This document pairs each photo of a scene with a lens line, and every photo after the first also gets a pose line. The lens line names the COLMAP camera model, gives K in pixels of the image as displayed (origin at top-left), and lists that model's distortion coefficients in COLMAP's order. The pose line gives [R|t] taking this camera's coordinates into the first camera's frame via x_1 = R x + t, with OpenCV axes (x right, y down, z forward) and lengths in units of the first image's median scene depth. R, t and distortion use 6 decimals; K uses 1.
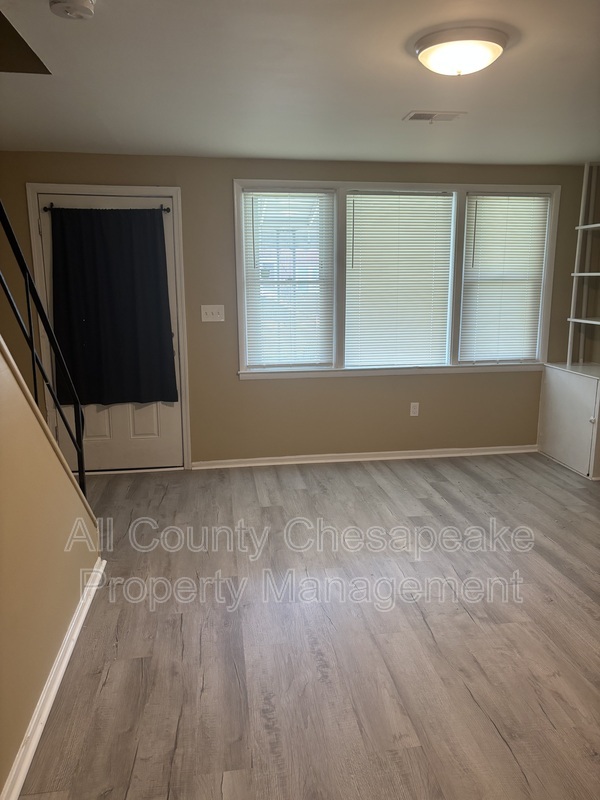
lens RADIAL K [[602.3, 0, 301.9], [0, 602.3, 397.7], [0, 0, 1]] dist [0.034551, -0.024952]
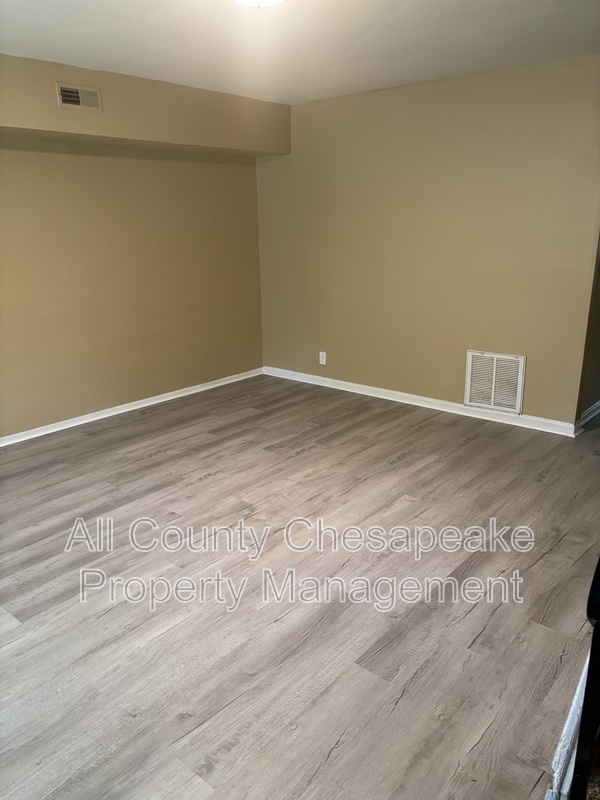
lens RADIAL K [[602.3, 0, 297.0], [0, 602.3, 404.9], [0, 0, 1]] dist [0.034551, -0.024952]
pose [[-0.652671, -0.209904, 0.727984, -0.654623], [0.167064, 0.897332, 0.408514, -0.324087], [-0.738992, 0.388246, -0.550596, 1.734949]]
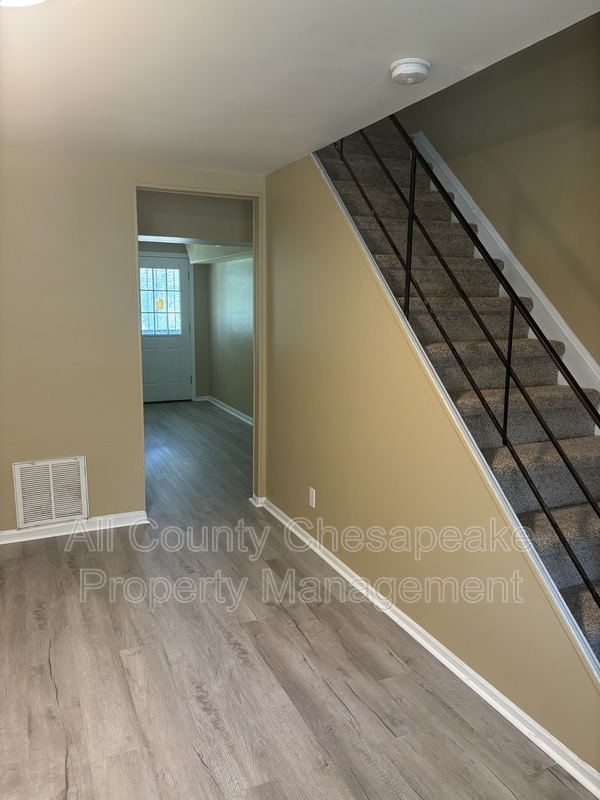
lens RADIAL K [[602.3, 0, 299.7], [0, 602.3, 399.5], [0, 0, 1]] dist [0.034551, -0.024952]
pose [[-0.958964, 0.035481, -0.281298, 0.145671], [-0.066067, 0.936865, 0.343394, -0.360641], [0.275722, 0.347887, -0.896076, 1.788437]]
